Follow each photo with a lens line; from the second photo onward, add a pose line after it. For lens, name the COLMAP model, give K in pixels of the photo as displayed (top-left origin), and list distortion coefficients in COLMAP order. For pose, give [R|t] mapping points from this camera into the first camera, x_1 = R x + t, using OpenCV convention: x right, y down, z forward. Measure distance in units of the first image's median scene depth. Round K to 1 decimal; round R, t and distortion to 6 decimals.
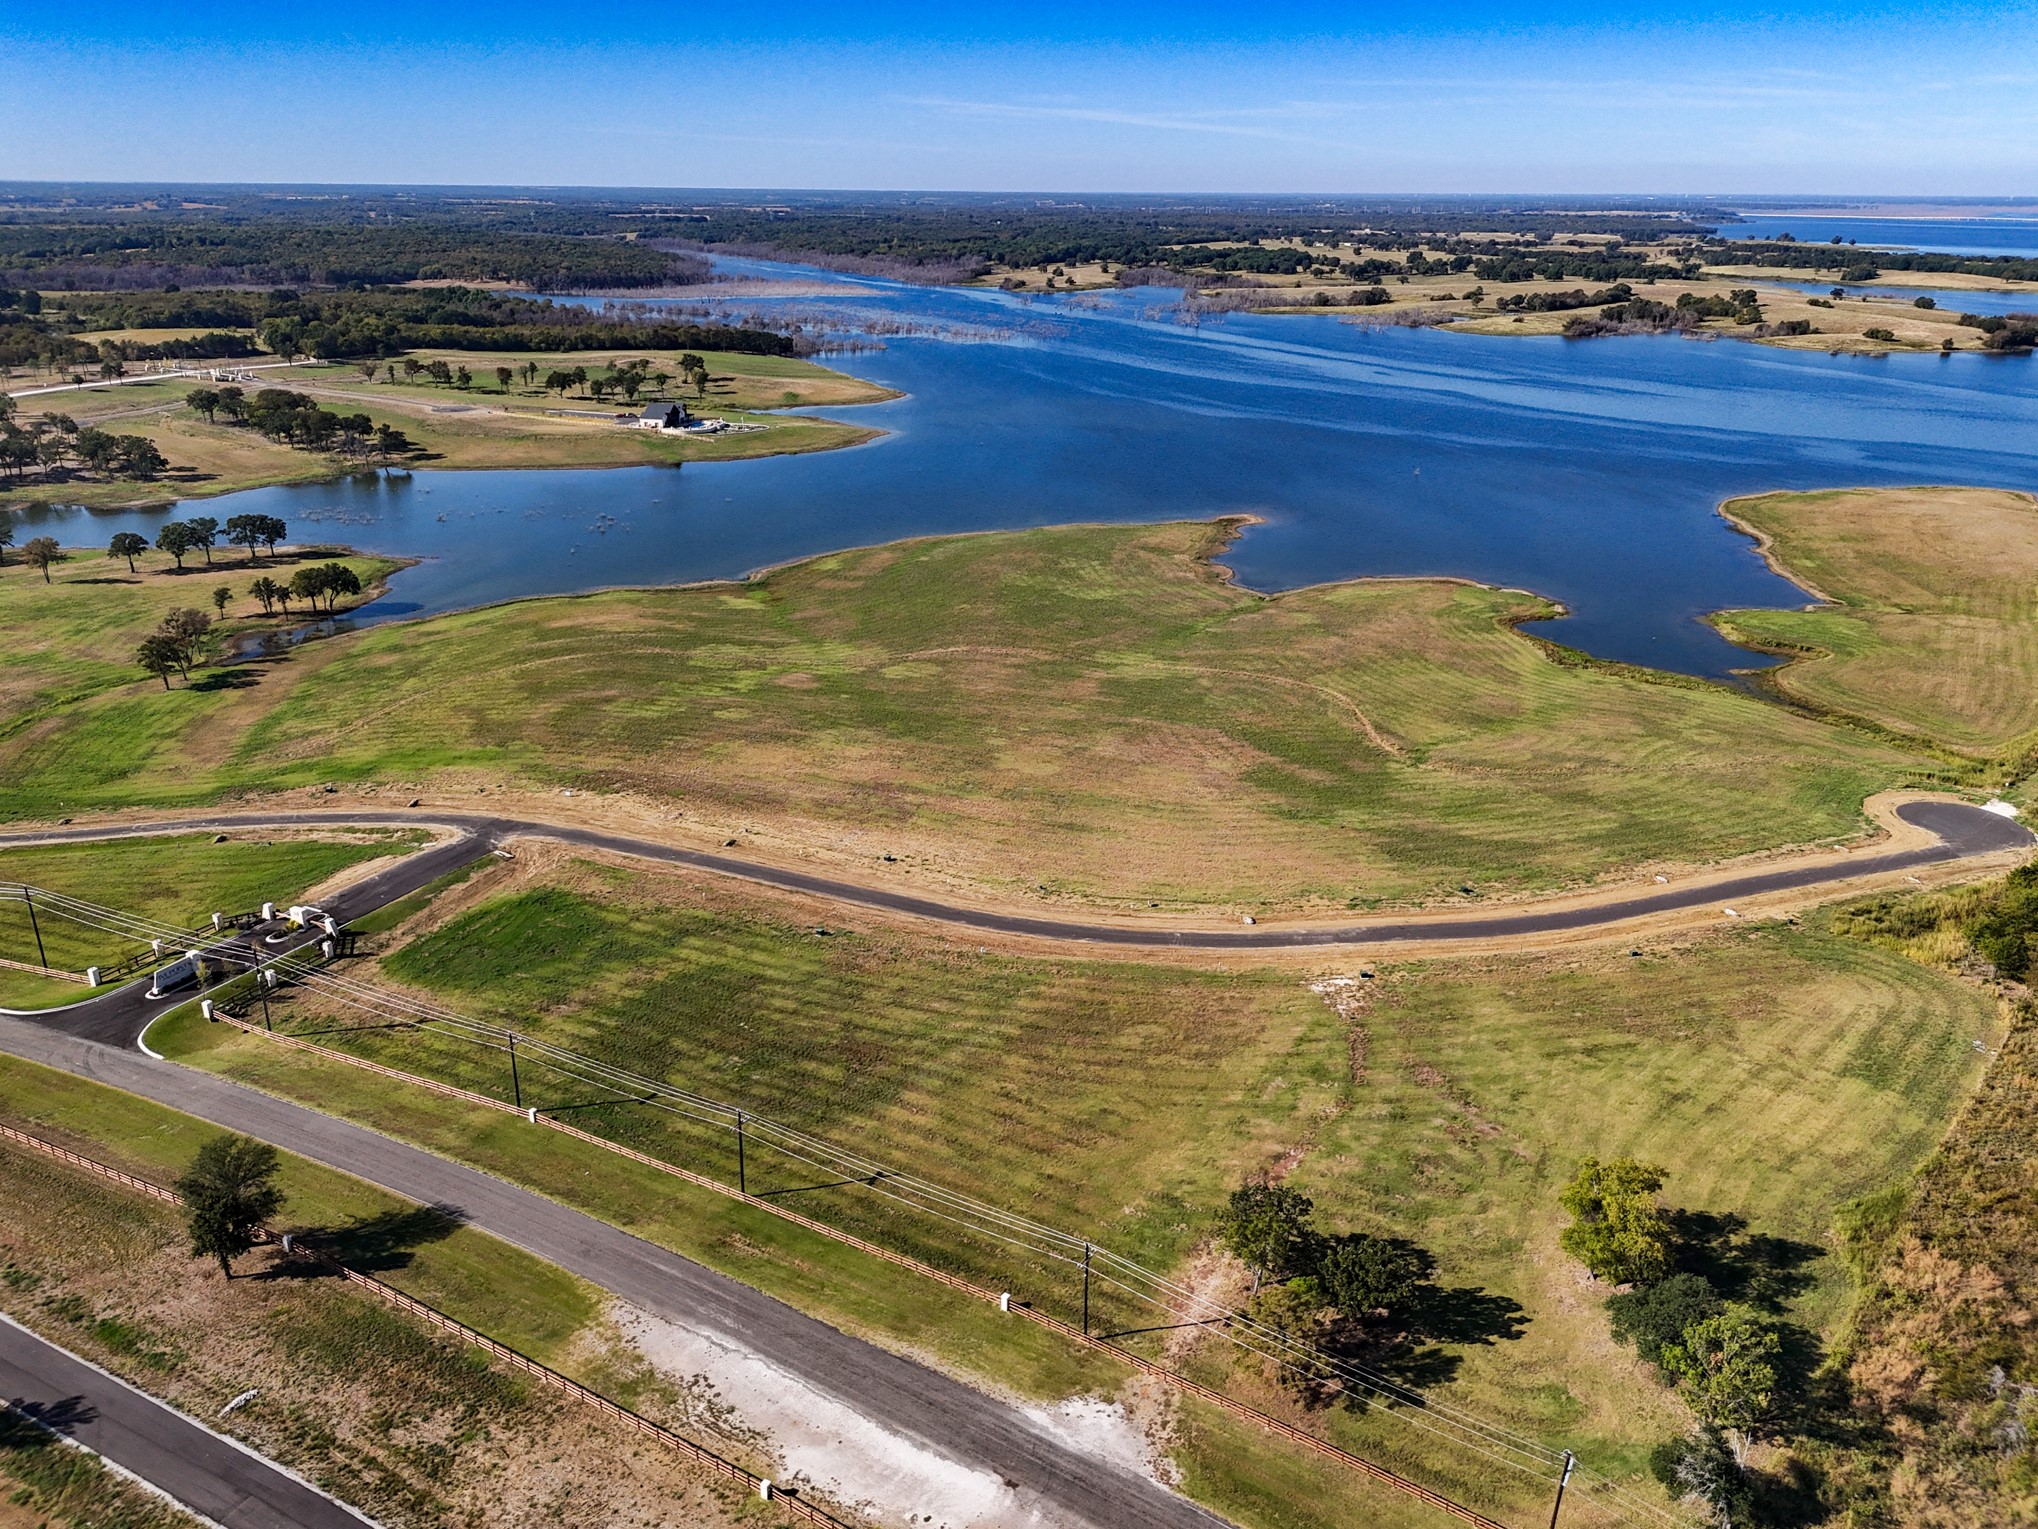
lens RADIAL K [[1497.9, 0, 1022.1], [0, 1497.9, 769.2], [0, 0, 1]] dist [0.059274, -0.055940]
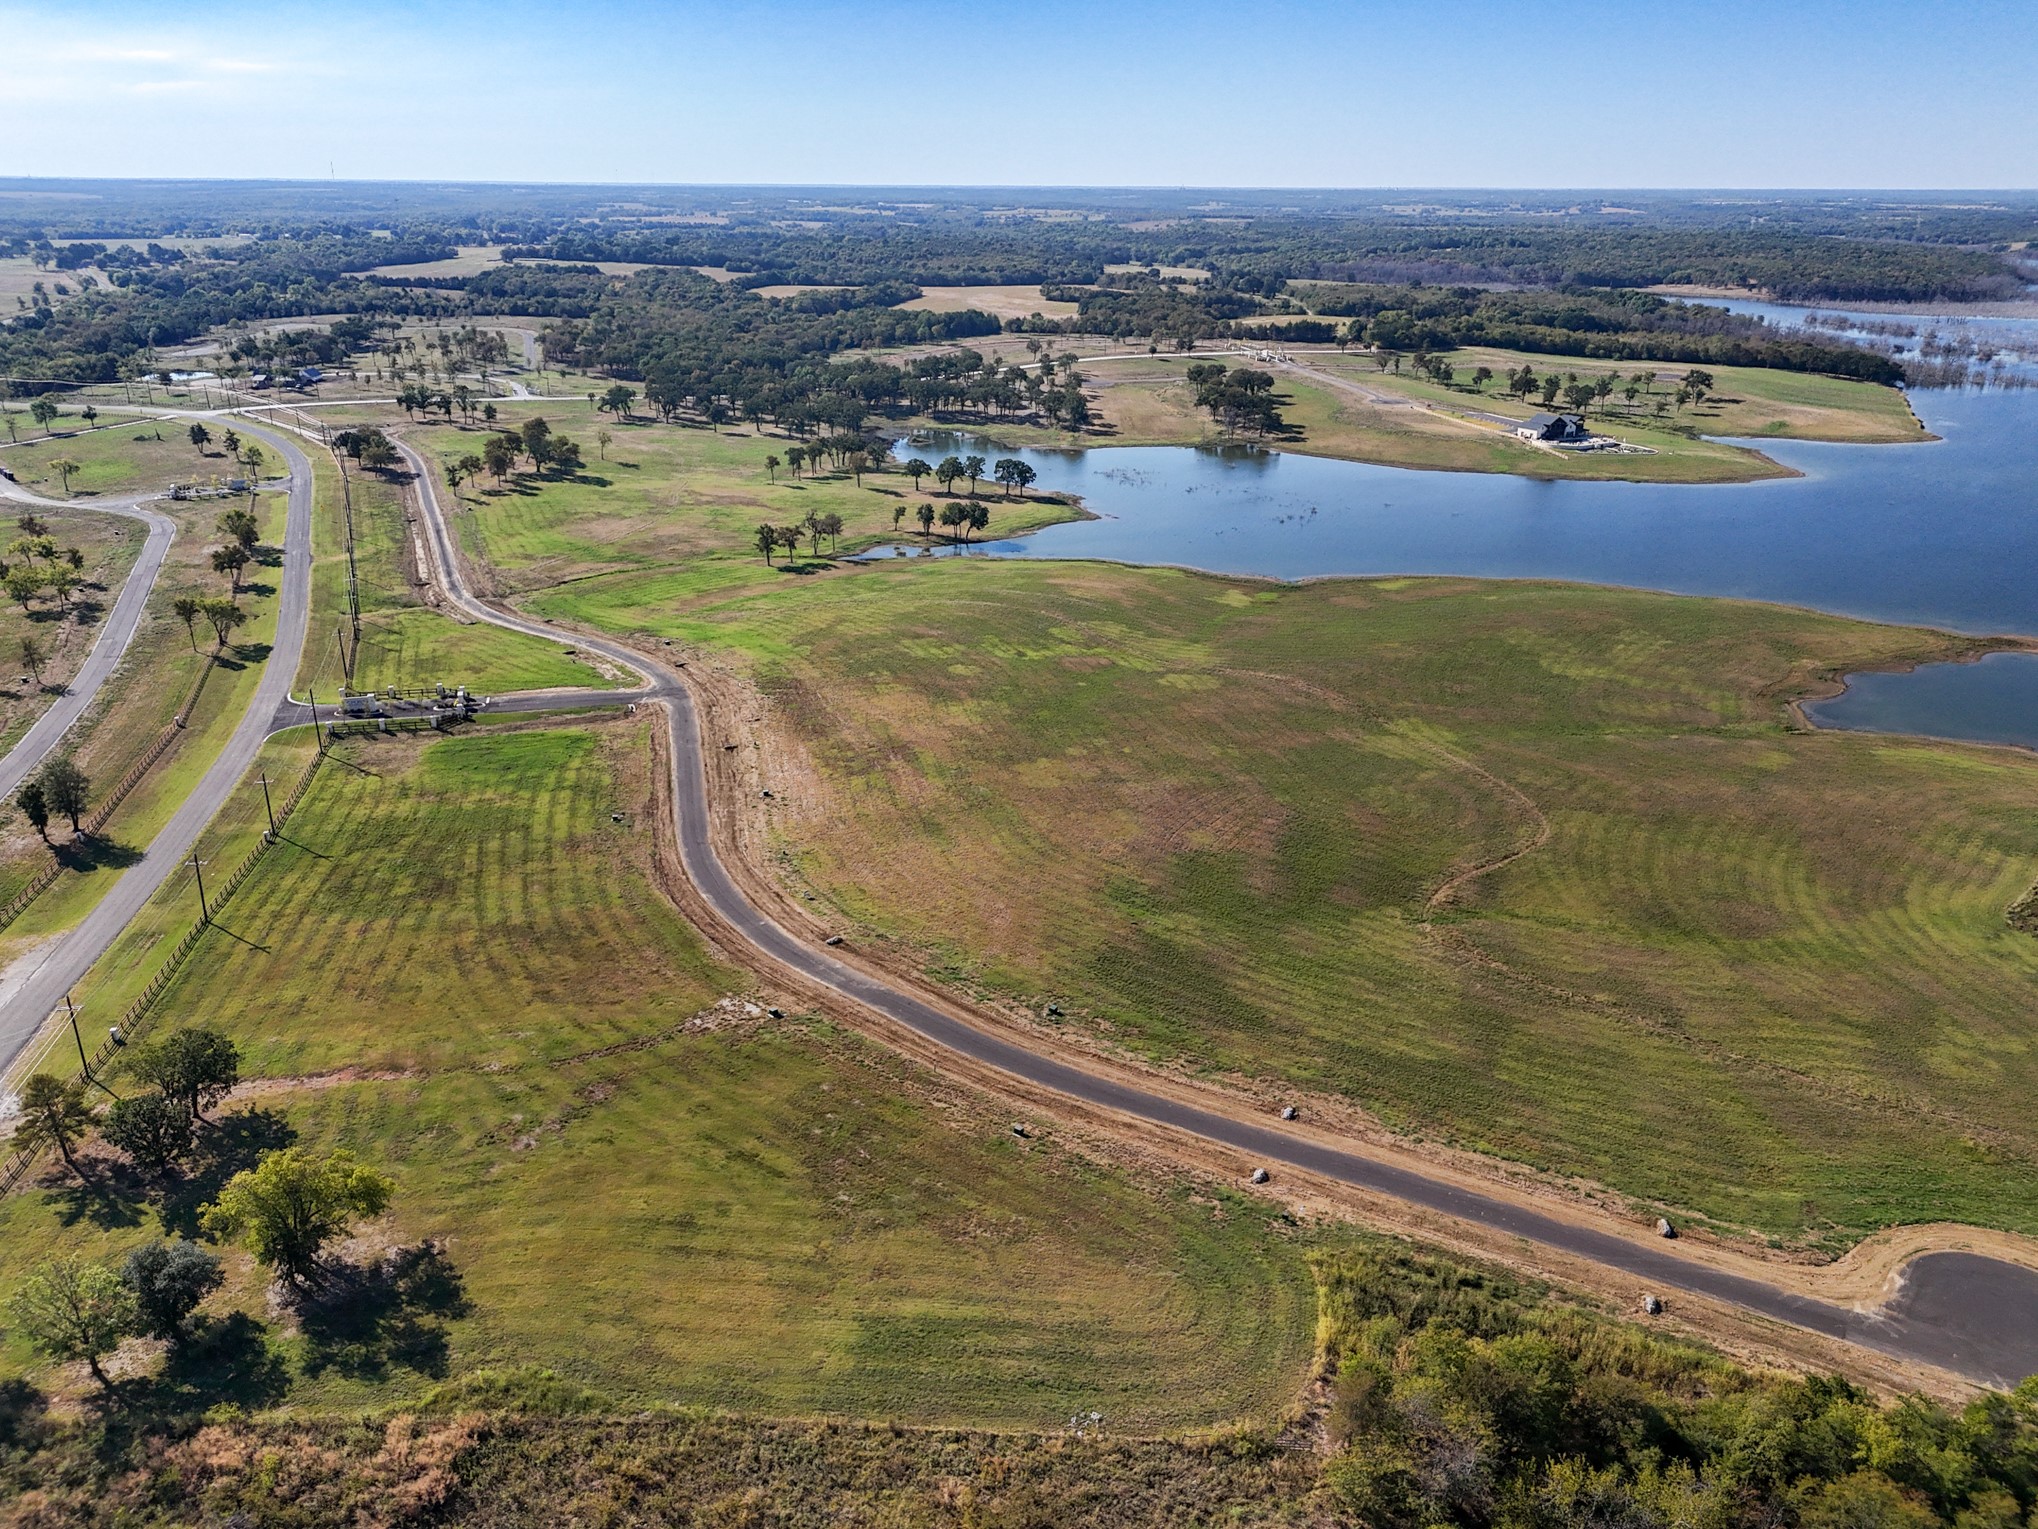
lens RADIAL K [[1497.9, 0, 1022.1], [0, 1497.9, 769.2], [0, 0, 1]] dist [0.059274, -0.055940]
pose [[0.650293, 0.274664, -0.708293, 0.472875], [-0.276871, 0.953915, 0.115713, -0.079893], [0.707433, 0.120858, 0.696370, 0.215788]]
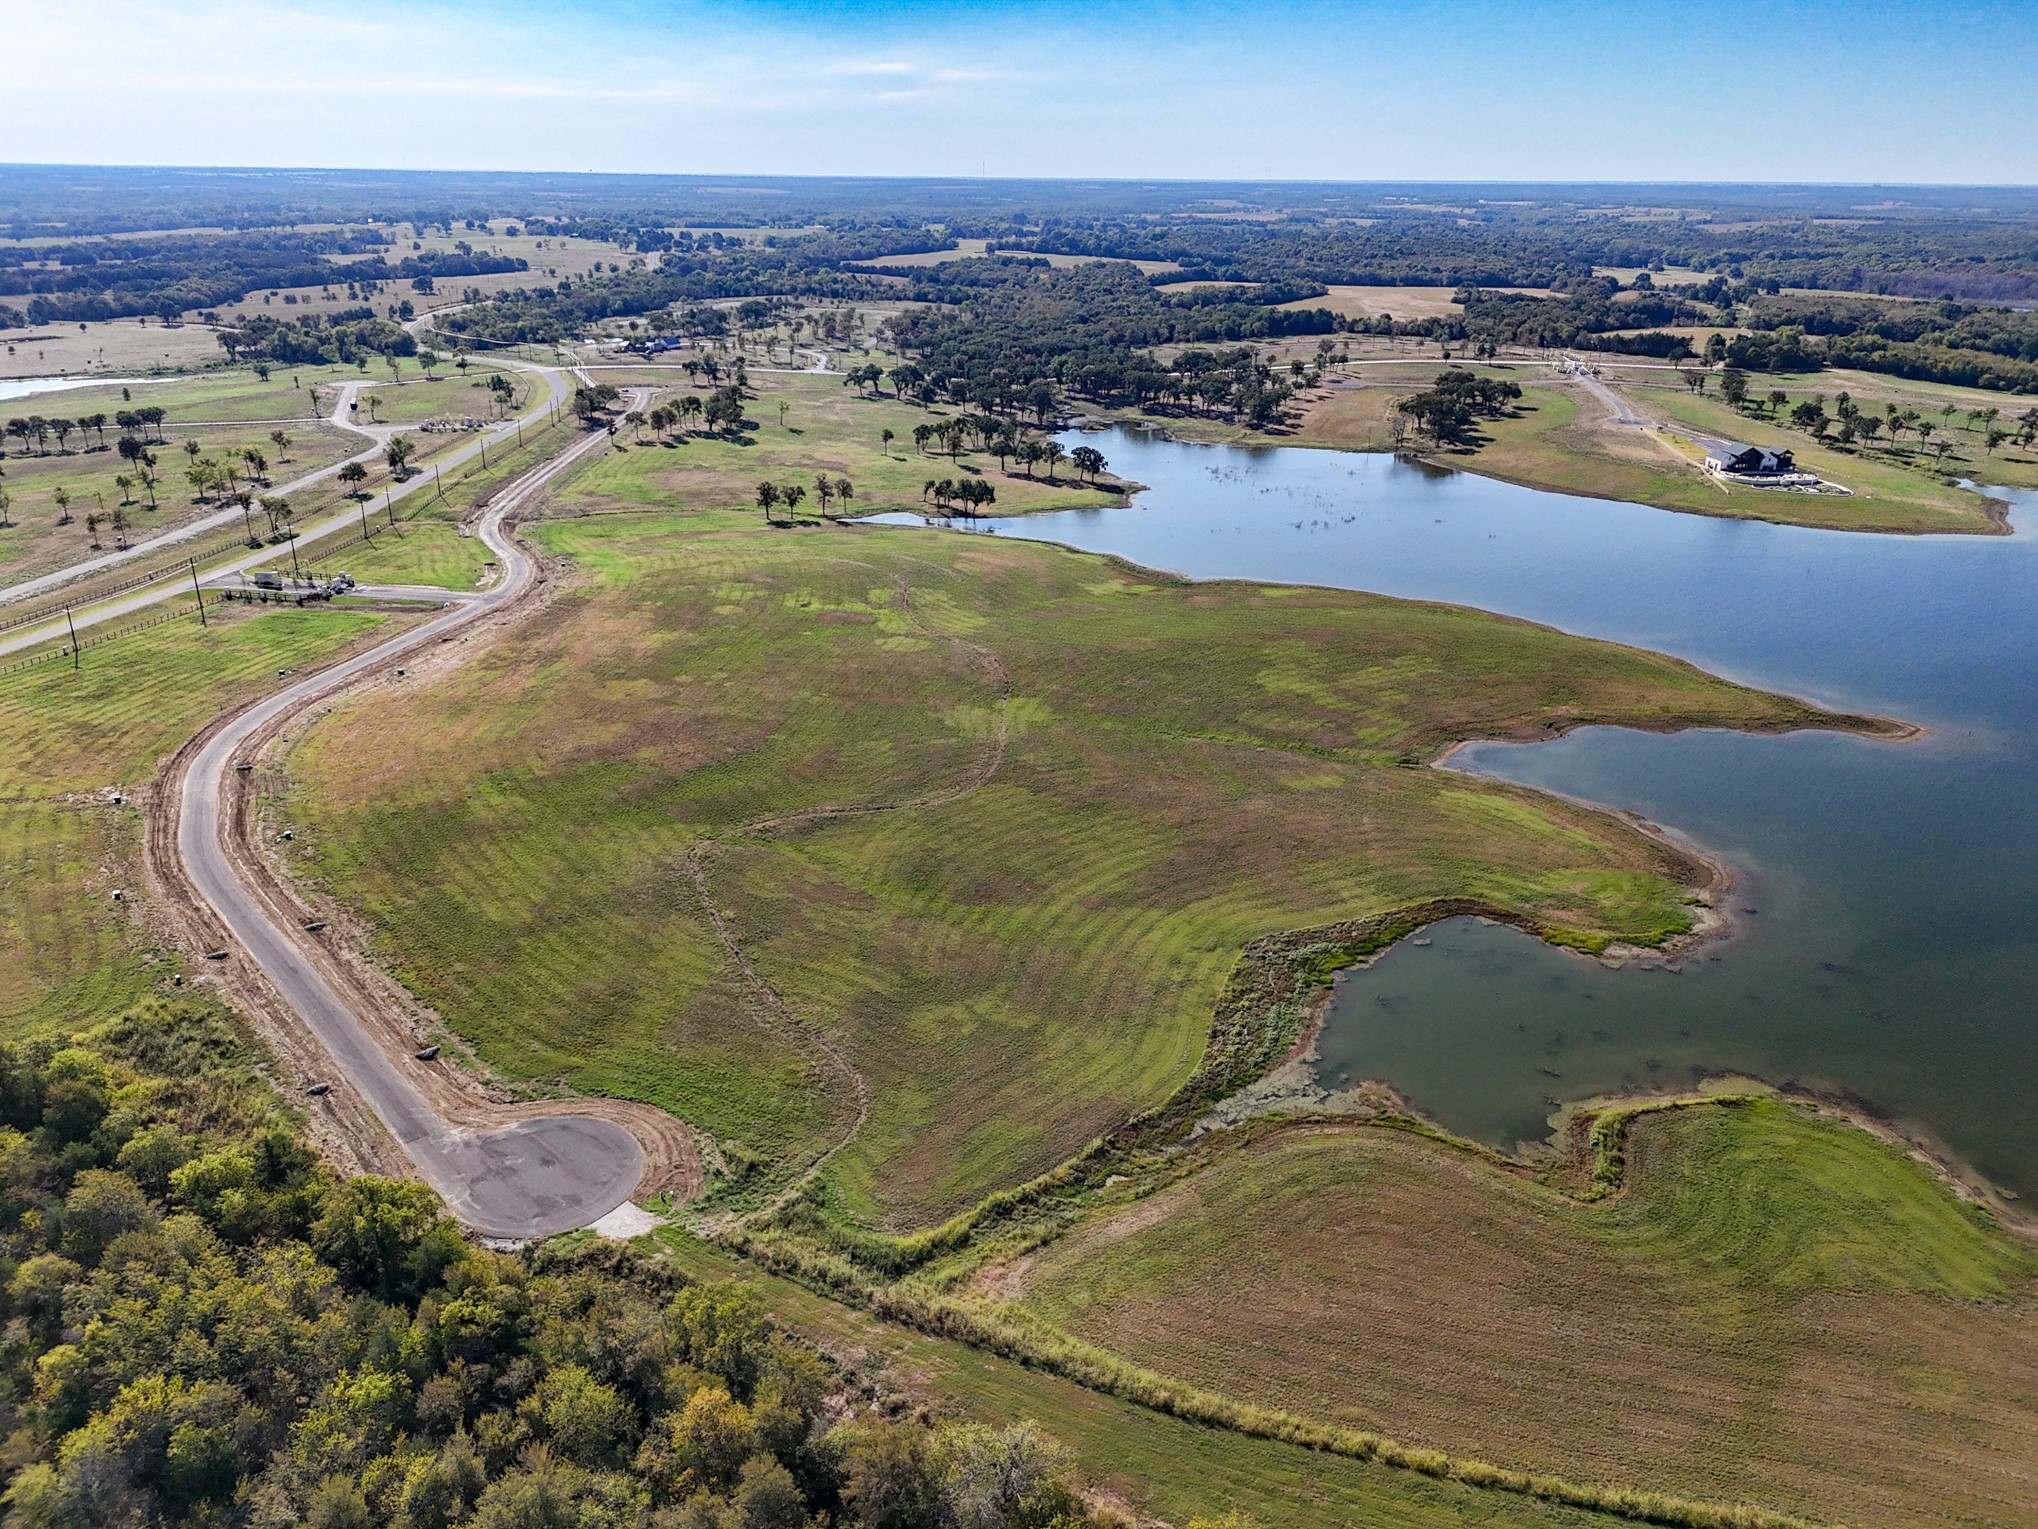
lens RADIAL K [[1497.9, 0, 1022.1], [0, 1497.9, 769.2], [0, 0, 1]] dist [0.059274, -0.055940]
pose [[0.298670, 0.349477, -0.888066, 0.783708], [-0.353179, 0.904950, 0.237342, -0.227152], [0.886601, 0.242759, 0.393709, 0.577387]]
